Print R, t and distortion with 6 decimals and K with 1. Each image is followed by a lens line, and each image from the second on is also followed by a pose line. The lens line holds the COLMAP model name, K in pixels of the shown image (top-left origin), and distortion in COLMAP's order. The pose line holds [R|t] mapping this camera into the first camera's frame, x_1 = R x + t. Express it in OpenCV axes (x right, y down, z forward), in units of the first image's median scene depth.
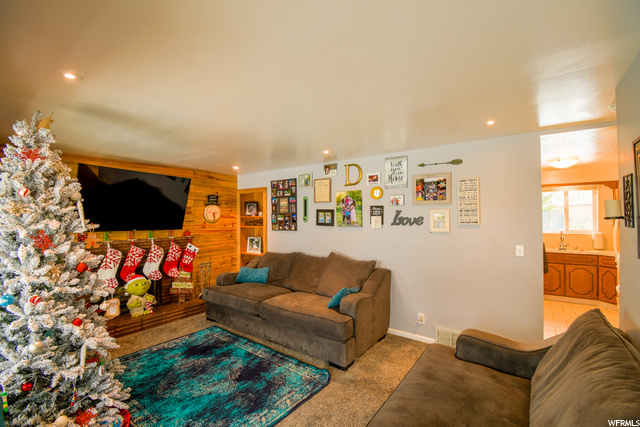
lens RADIAL K [[284.2, 0, 323.1], [0, 284.2, 214.8], [0, 0, 1]] dist [-0.007363, -0.008469]
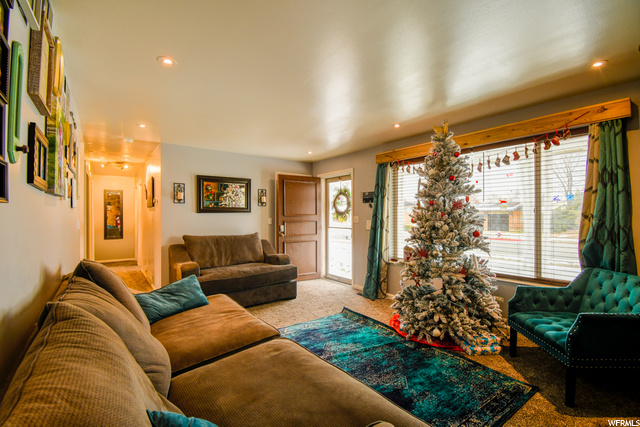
lens RADIAL K [[284.2, 0, 318.1], [0, 284.2, 213.7], [0, 0, 1]] dist [-0.007363, -0.008469]
pose [[-0.954090, 0.014181, 0.299183, -0.377379], [0.010548, 0.999850, -0.013755, 0.078814], [-0.299333, -0.009968, -0.954097, 1.249318]]
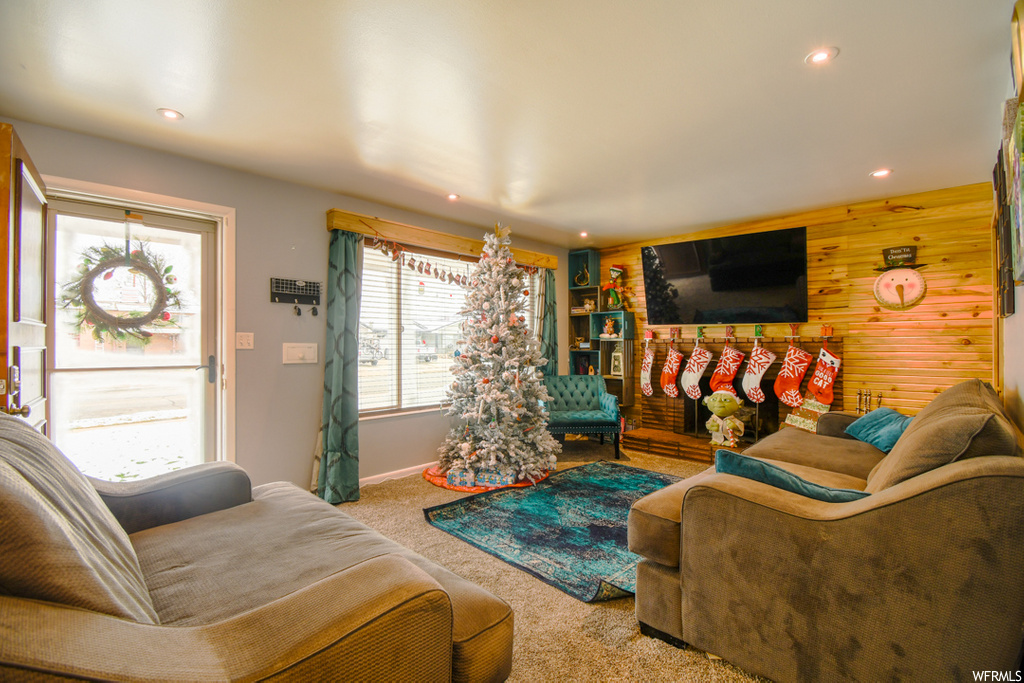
lens RADIAL K [[454.8, 0, 508.2], [0, 454.8, 344.0], [0, 0, 1]] dist [-0.007363, -0.008469]
pose [[-0.151561, 0.004342, -0.988438, 0.506283], [0.009171, 0.999953, 0.002986, 0.094563], [0.988405, -0.008612, -0.151594, 0.622184]]
